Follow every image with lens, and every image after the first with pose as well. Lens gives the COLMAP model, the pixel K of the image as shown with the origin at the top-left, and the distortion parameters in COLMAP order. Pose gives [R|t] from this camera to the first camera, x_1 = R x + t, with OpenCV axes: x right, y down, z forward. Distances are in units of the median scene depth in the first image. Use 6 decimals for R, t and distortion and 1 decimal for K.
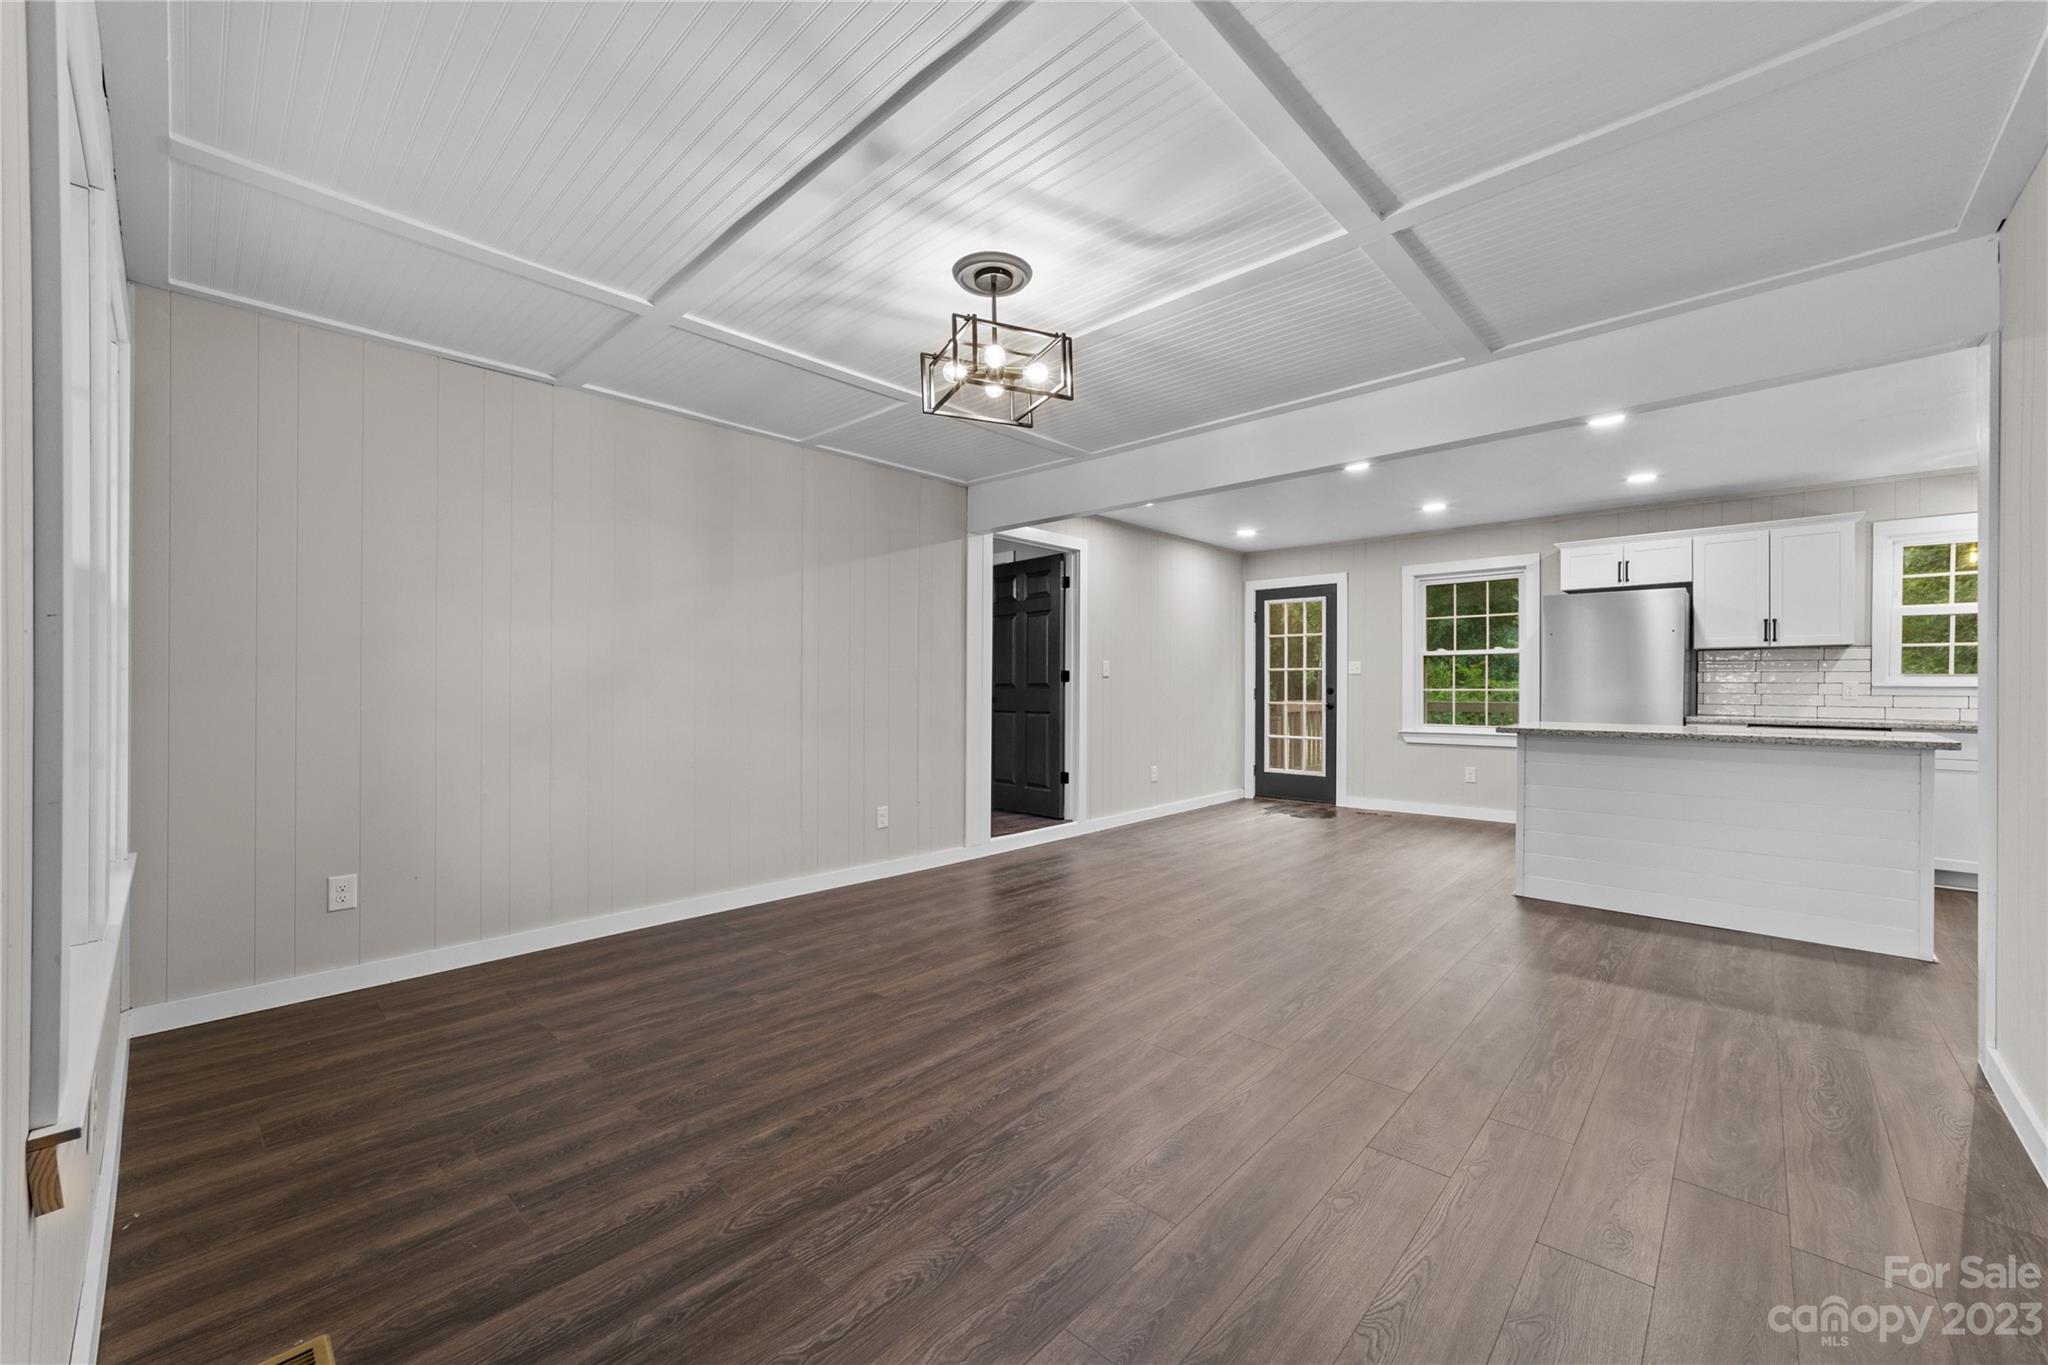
lens RADIAL K [[793.4, 0, 1030.6], [0, 793.4, 691.2], [0, 0, 1]] dist [-0.018489, 0.009086]
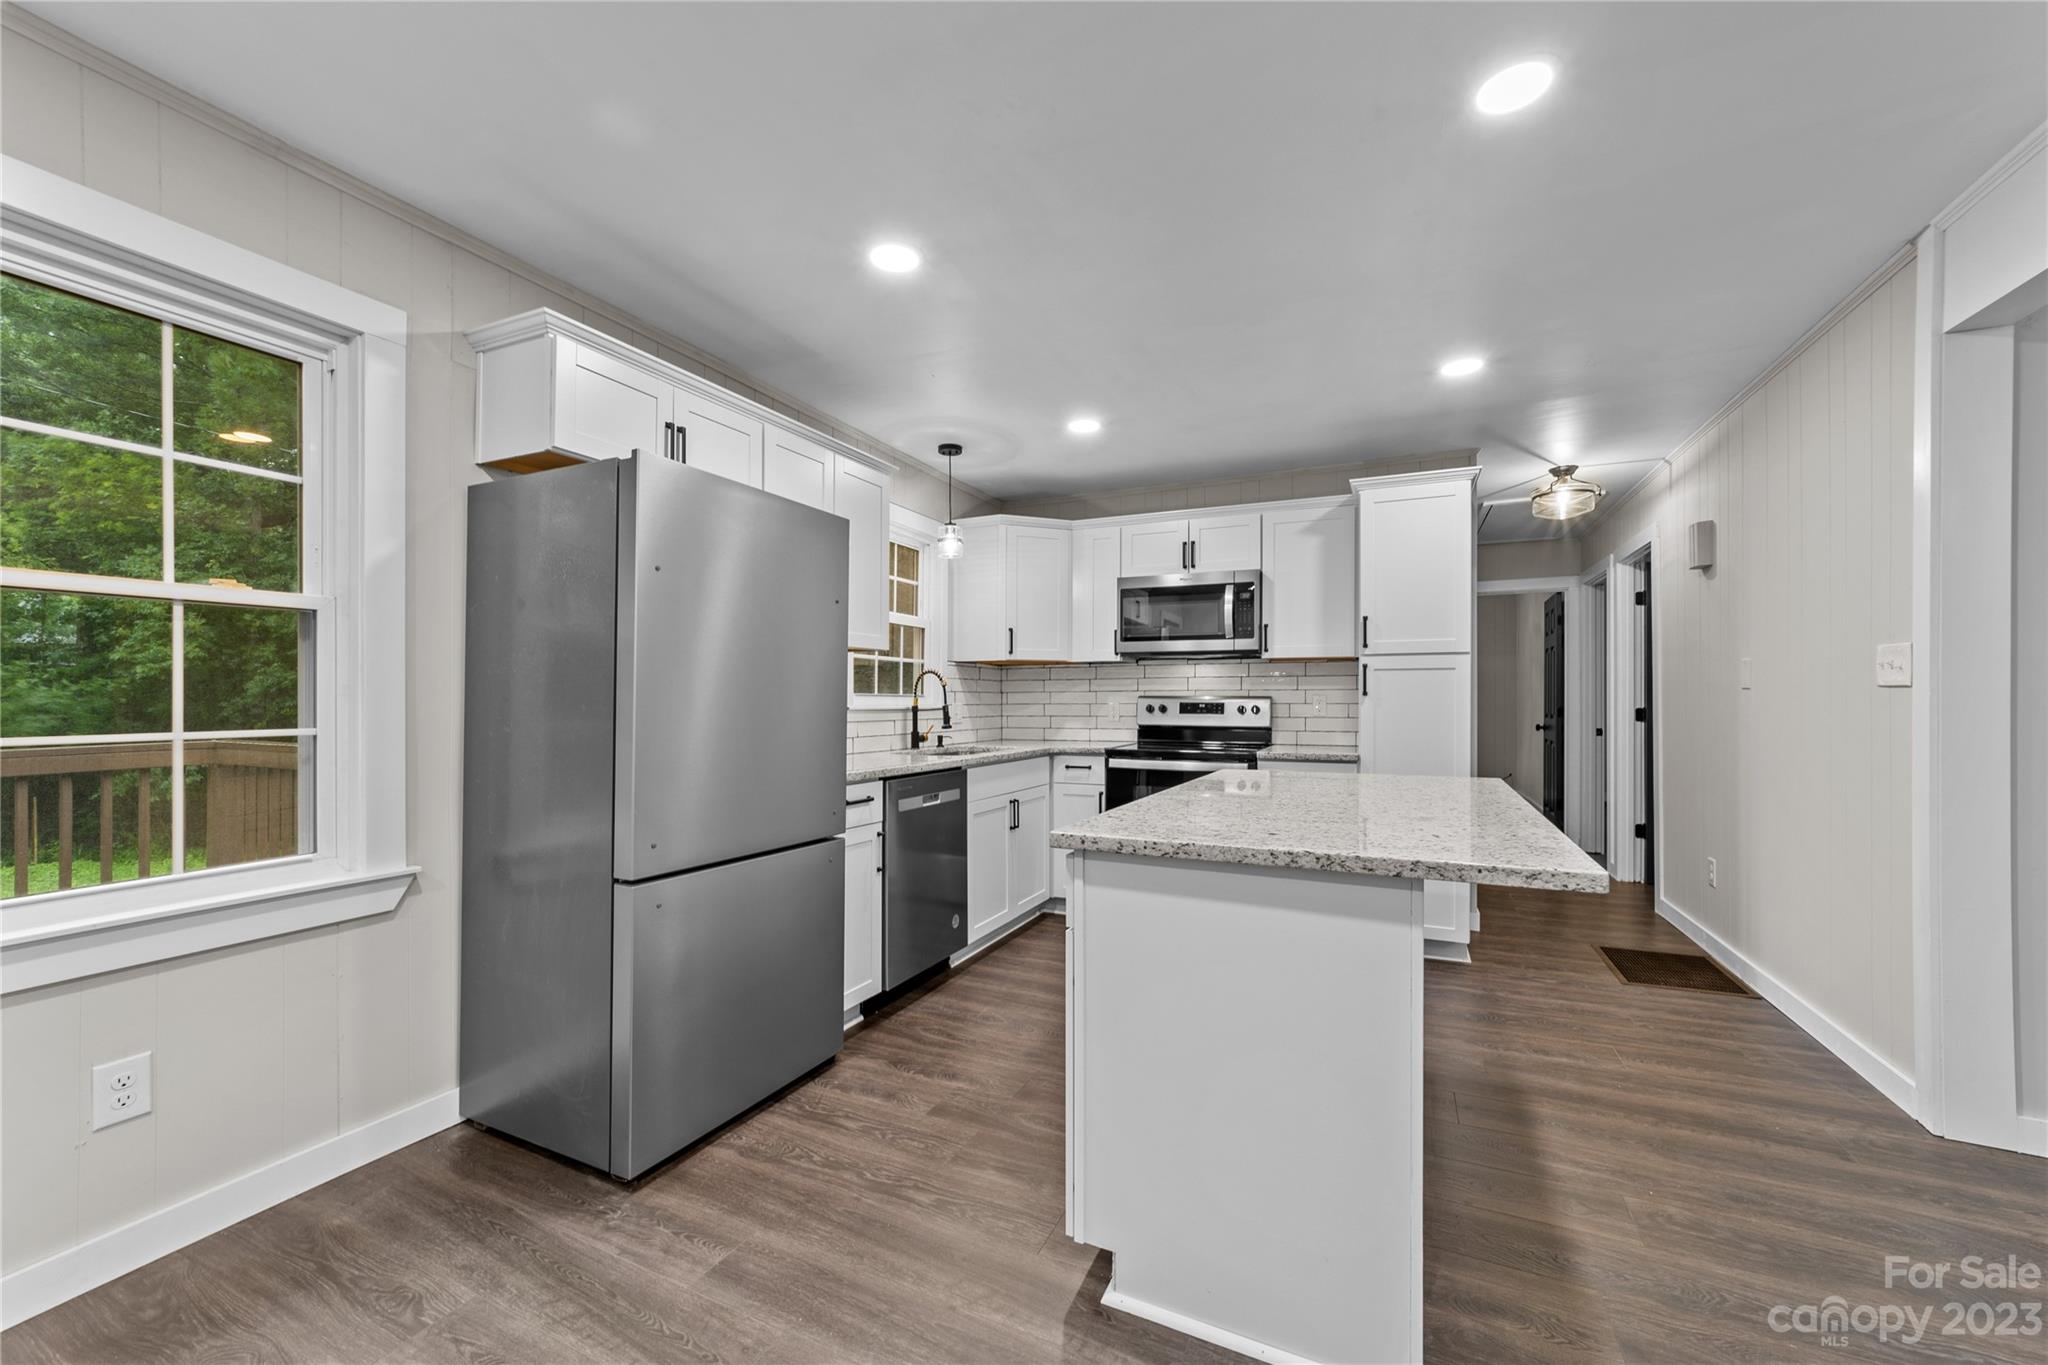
lens RADIAL K [[793.4, 0, 1027.7], [0, 793.4, 695.8], [0, 0, 1]] dist [-0.018489, 0.009086]
pose [[-0.305349, 0.003089, 0.952235, 0.311282], [0.007200, 0.999974, -0.000935, -0.016776], [-0.952213, 0.006571, -0.305364, 1.045466]]
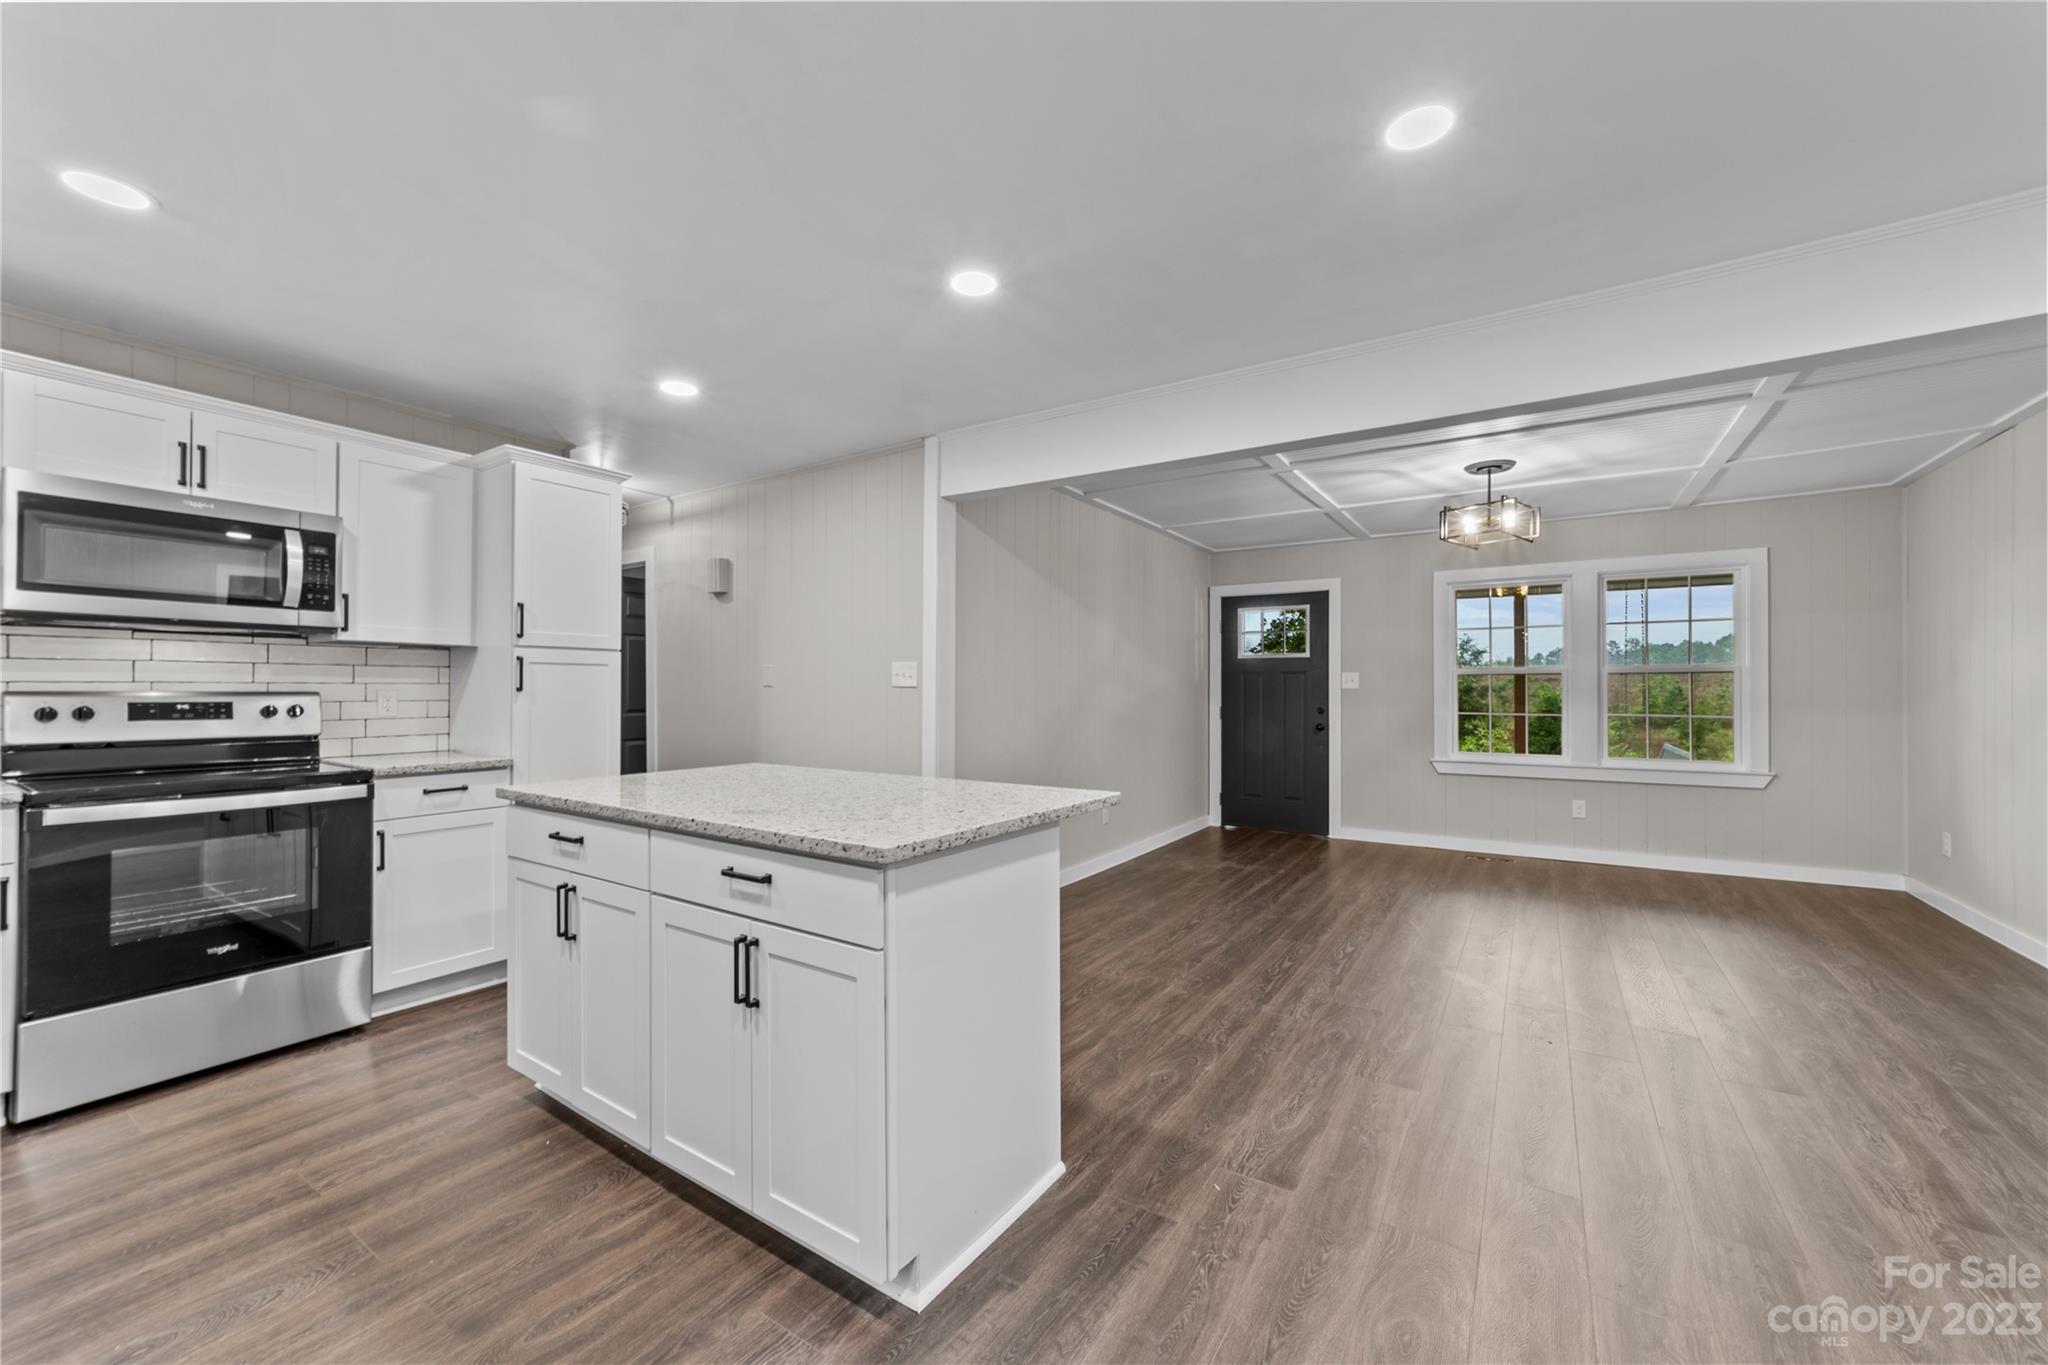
lens RADIAL K [[793.4, 0, 1025.1], [0, 793.4, 681.8], [0, 0, 1]] dist [-0.018489, 0.009086]
pose [[-0.986234, -0.002430, -0.165337, 0.602933], [-0.001946, 0.999993, -0.003091, -0.022146], [0.165344, -0.002727, -0.986232, 1.230242]]
